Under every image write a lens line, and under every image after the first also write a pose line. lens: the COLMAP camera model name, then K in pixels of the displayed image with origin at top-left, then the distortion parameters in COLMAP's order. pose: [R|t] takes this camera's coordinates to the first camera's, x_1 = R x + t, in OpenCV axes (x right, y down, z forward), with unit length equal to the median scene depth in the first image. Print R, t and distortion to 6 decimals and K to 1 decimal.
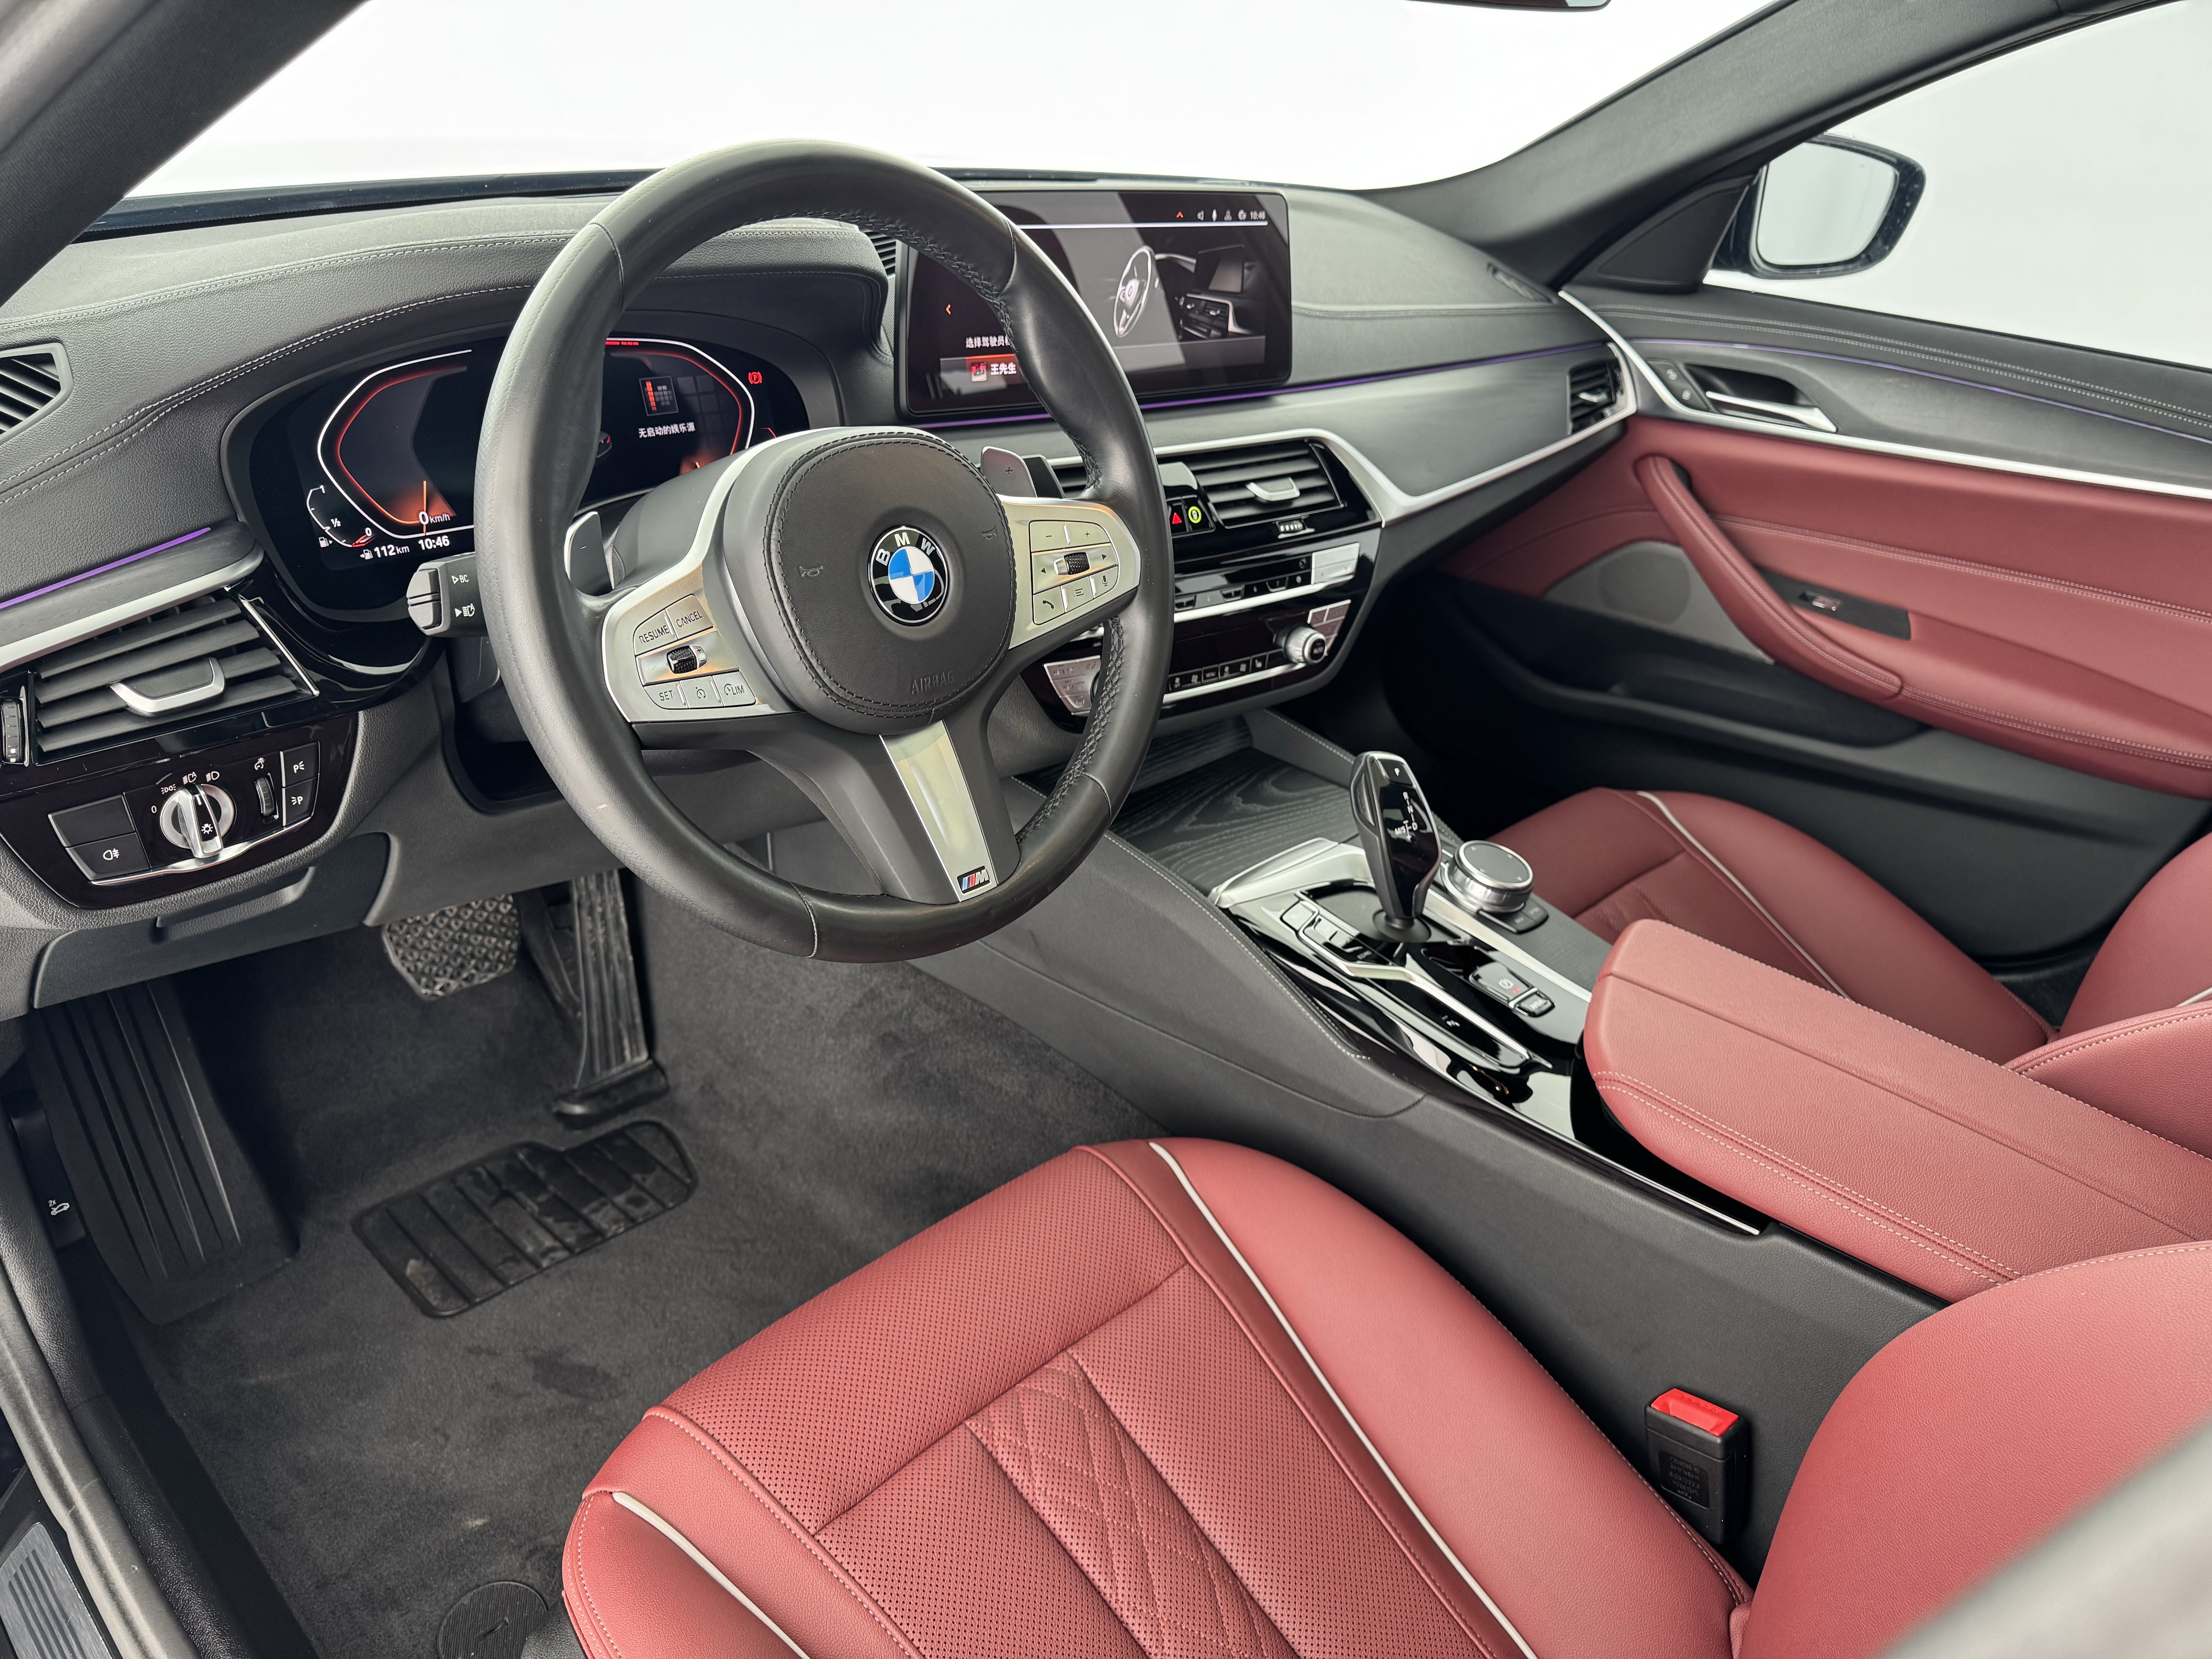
lens RADIAL K [[1568.5, 0, 1106.0], [0, 1568.5, 829.5], [0, 0, 1]] dist [0.146631, -0.232224]
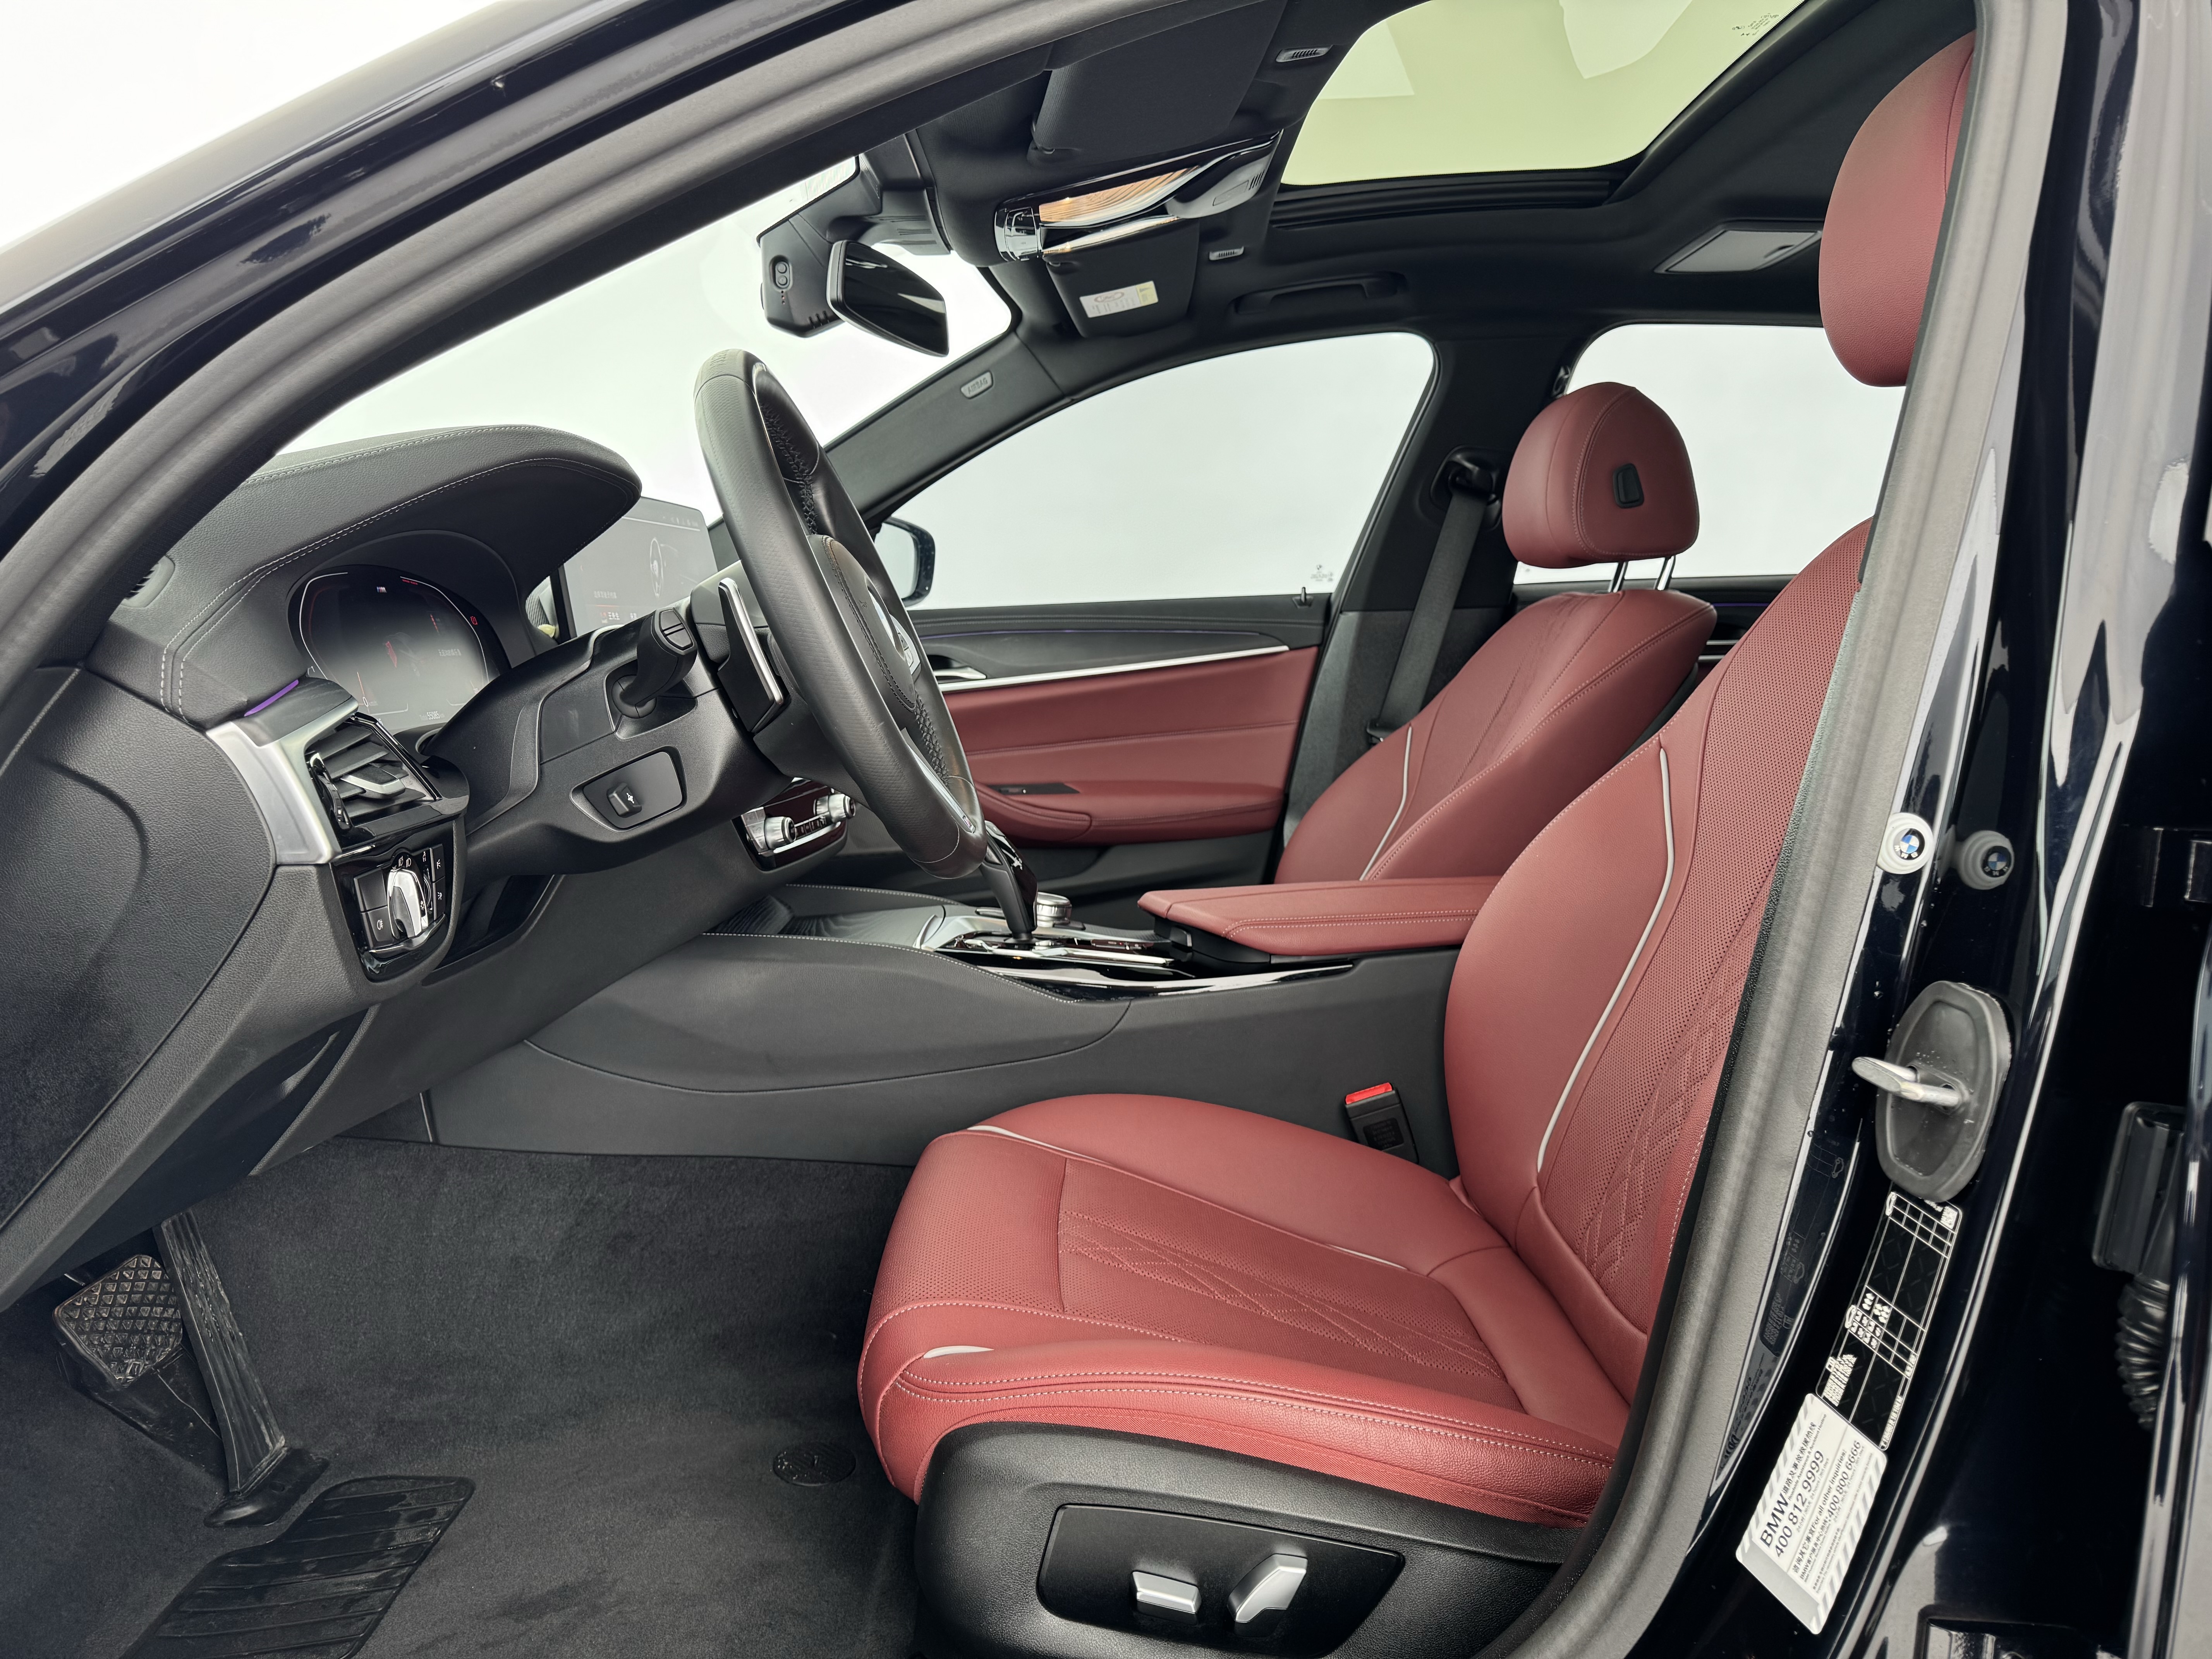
lens RADIAL K [[1568.5, 0, 1106.0], [0, 1568.5, 829.5], [0, 0, 1]] dist [0.146631, -0.232224]
pose [[0.697521, -0.188798, 0.691245, -0.601292], [0.407734, 0.897846, -0.166210, 0.198414], [-0.589251, 0.397779, 0.703246, -0.039730]]
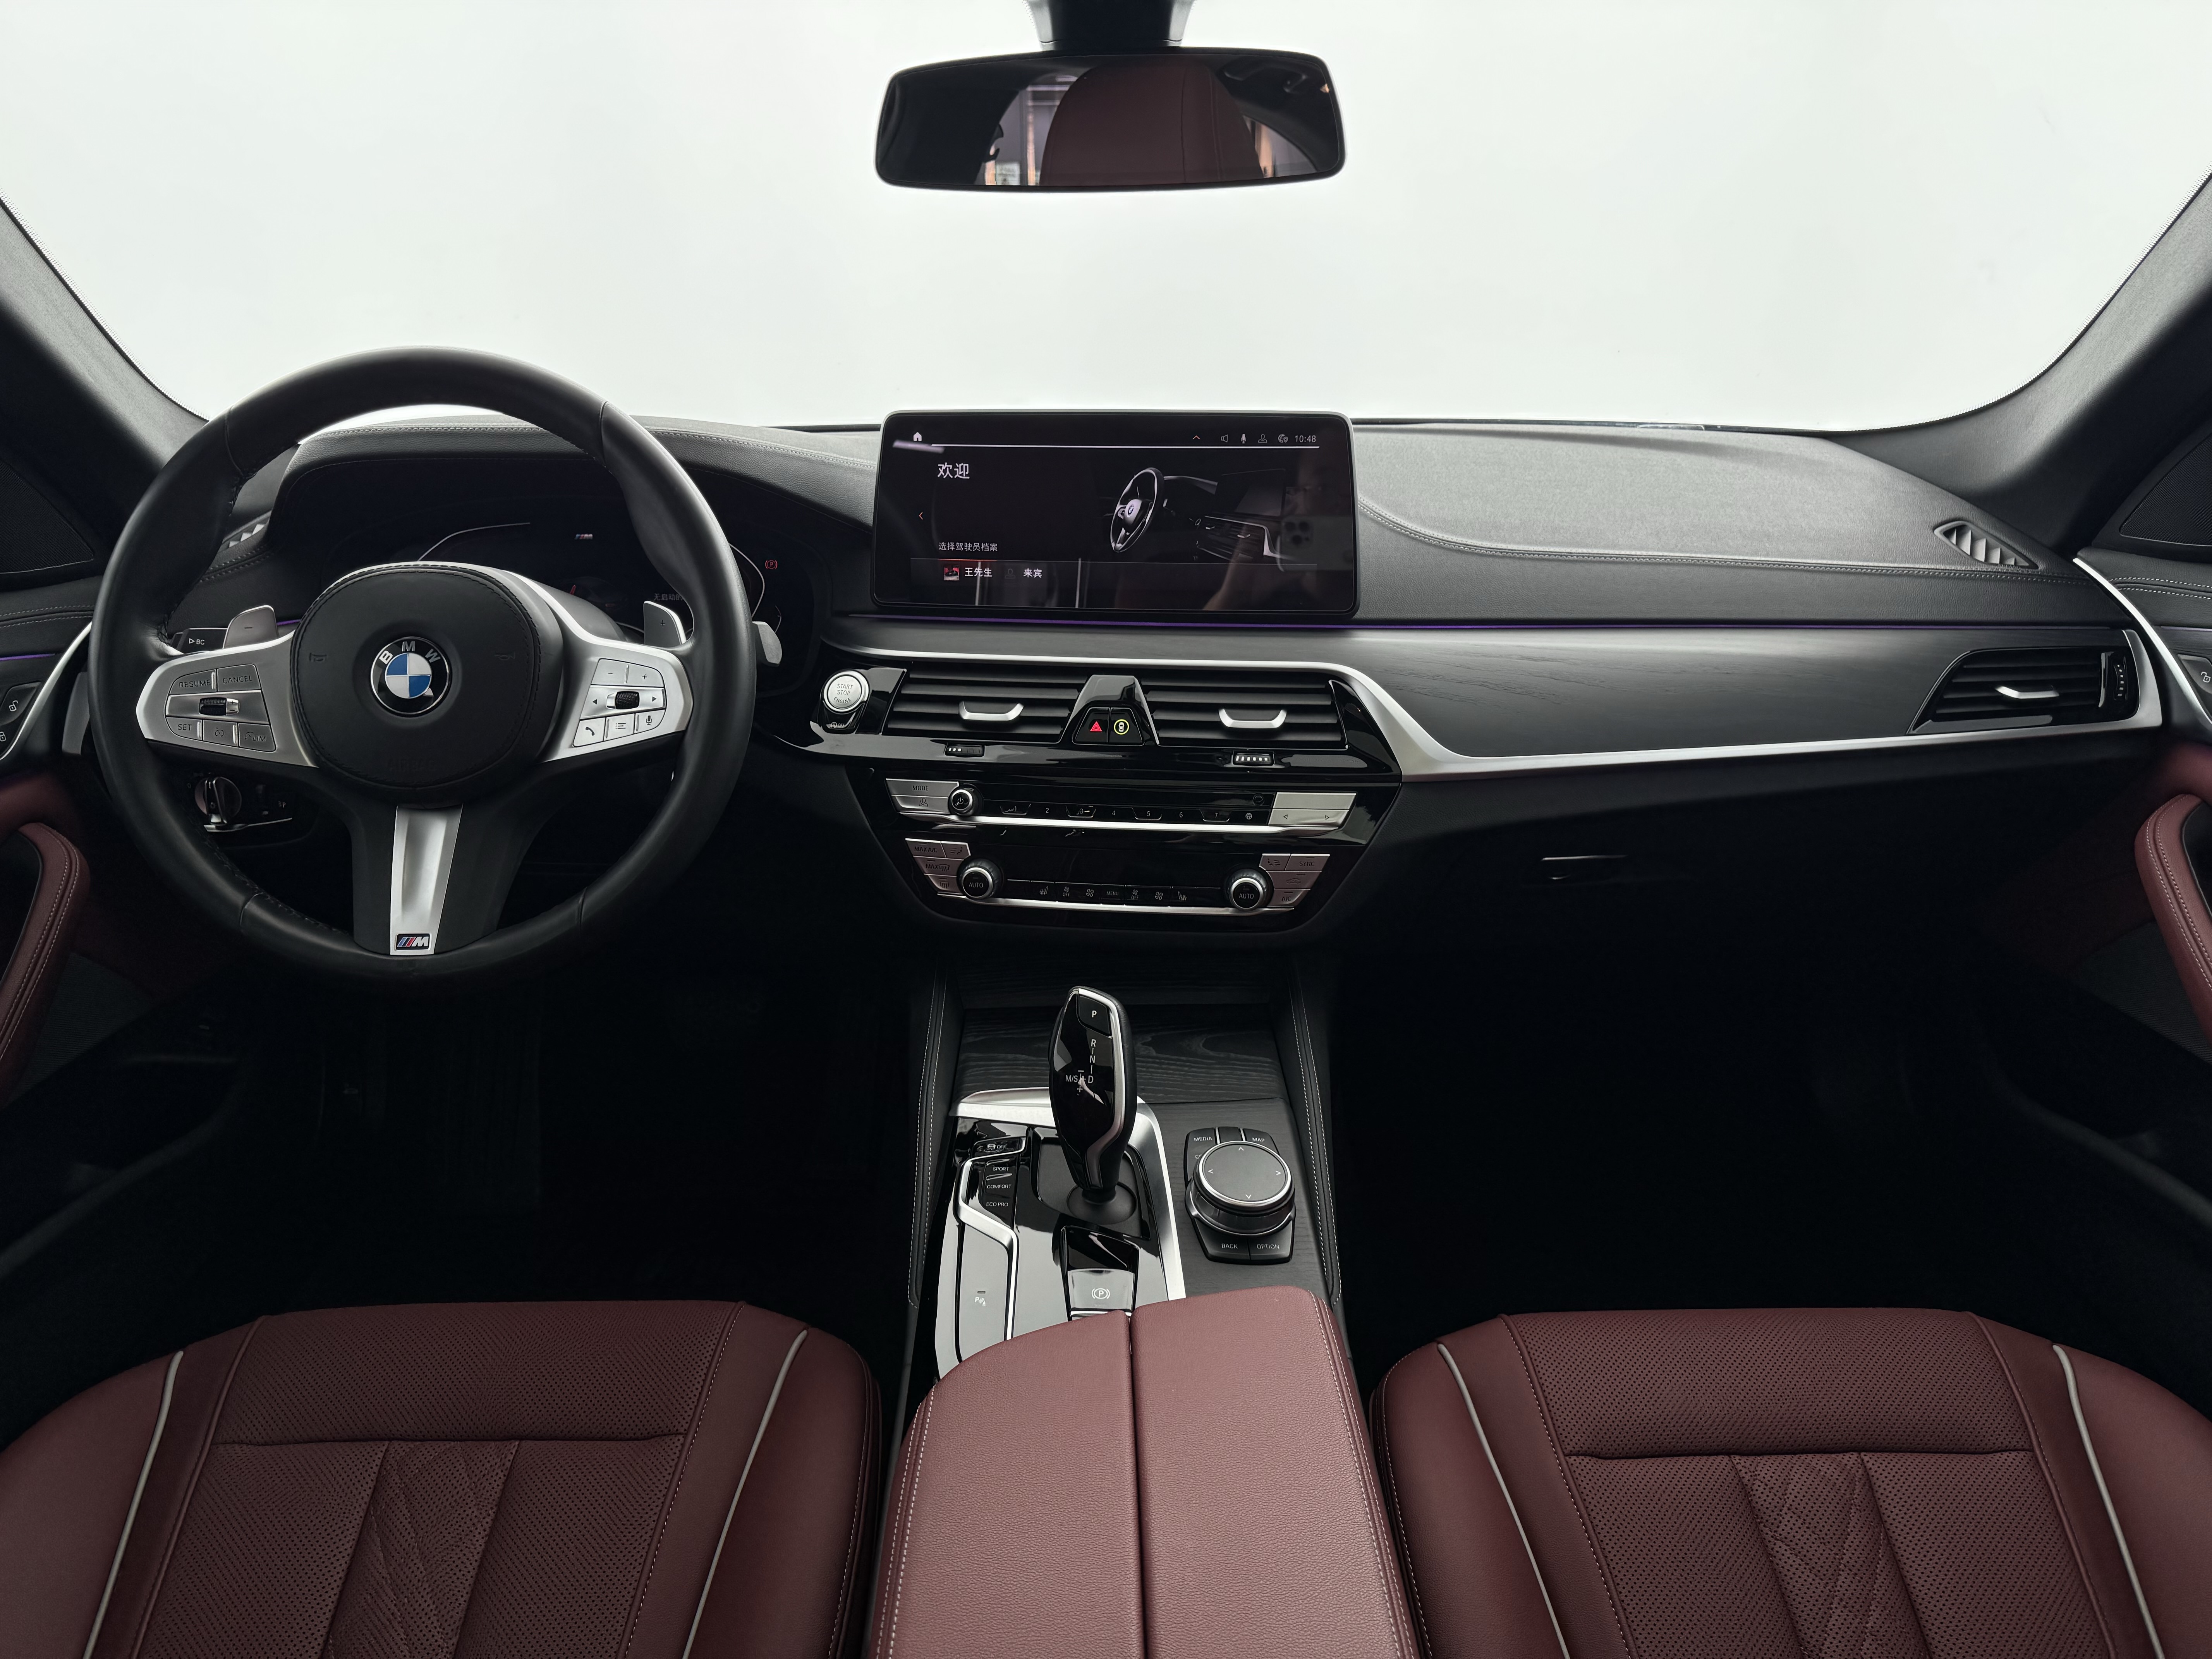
lens RADIAL K [[1568.5, 0, 1106.0], [0, 1568.5, 829.5], [0, 0, 1]] dist [0.146631, -0.232224]
pose [[0.703092, 0.146668, -0.695809, 0.652092], [-0.272027, 0.959546, -0.072613, -0.060649], [0.657011, 0.240333, 0.714546, 0.292449]]
